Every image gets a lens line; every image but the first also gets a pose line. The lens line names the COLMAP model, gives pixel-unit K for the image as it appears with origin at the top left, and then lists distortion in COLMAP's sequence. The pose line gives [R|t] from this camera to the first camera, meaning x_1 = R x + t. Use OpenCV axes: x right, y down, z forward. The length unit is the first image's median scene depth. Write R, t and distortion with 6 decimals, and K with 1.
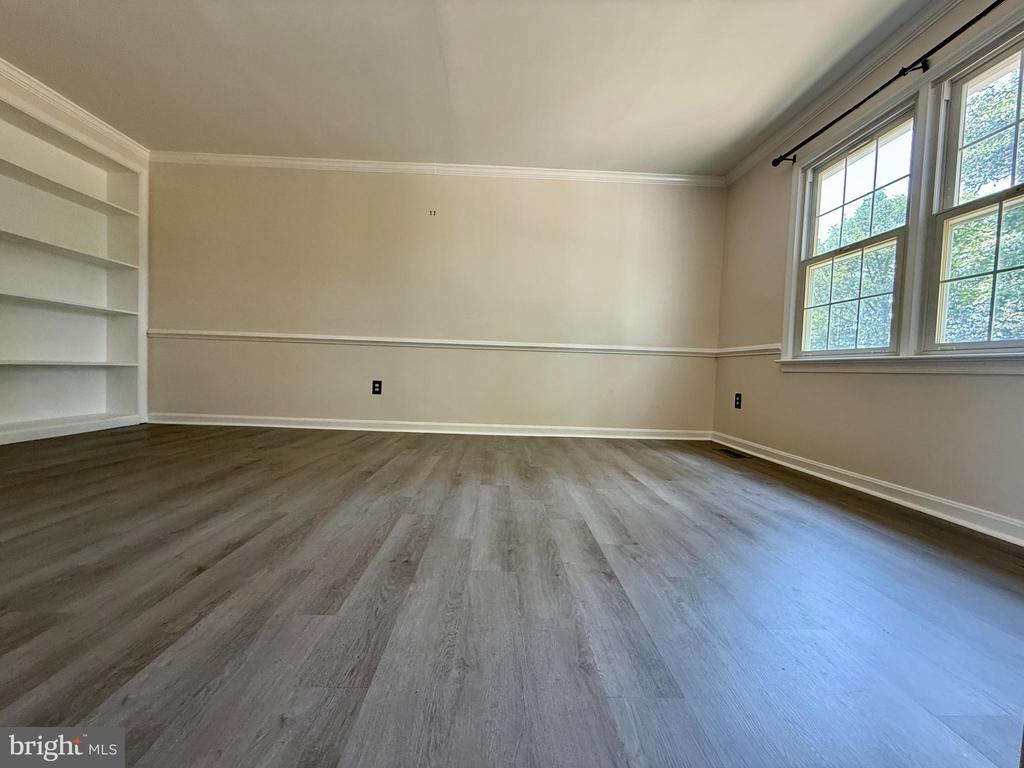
lens RADIAL K [[408.5, 0, 512.2], [0, 408.5, 384.0], [0, 0, 1]] dist [-0.000100, -0.000085]
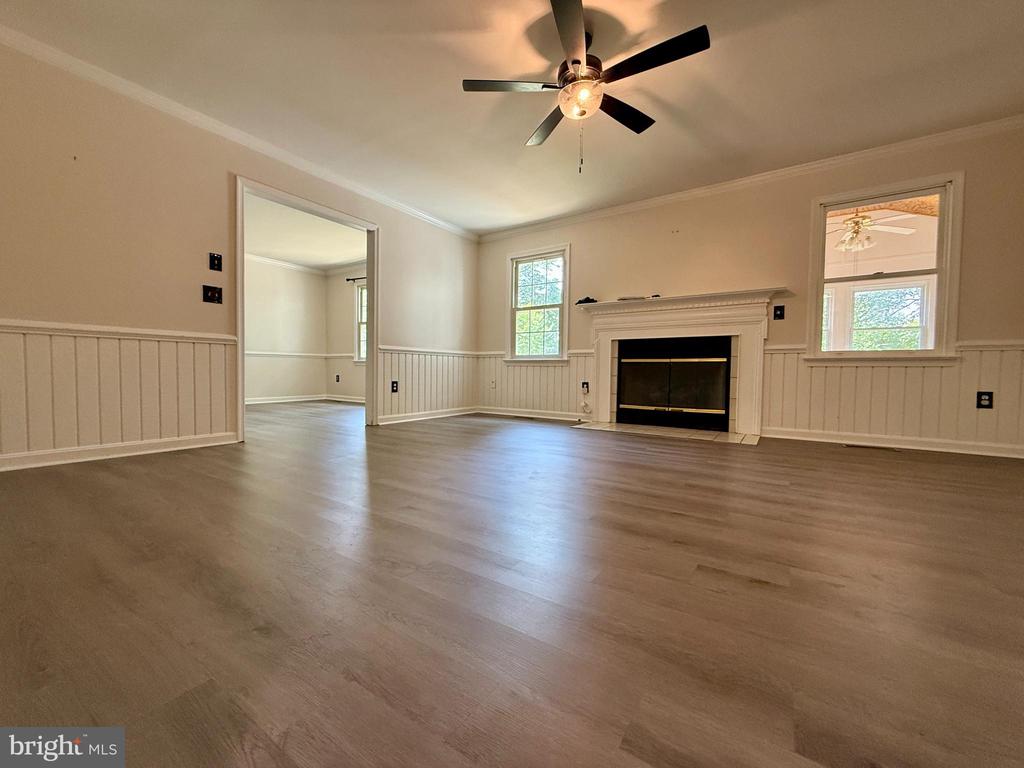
lens RADIAL K [[408.5, 0, 512.8], [0, 408.5, 383.8], [0, 0, 1]] dist [-0.000100, -0.000085]
pose [[0.581290, -0.053076, 0.811964, -0.817317], [0.049587, 0.998326, 0.029759, 0.061818], [-0.812184, 0.022964, 0.582949, -1.244124]]
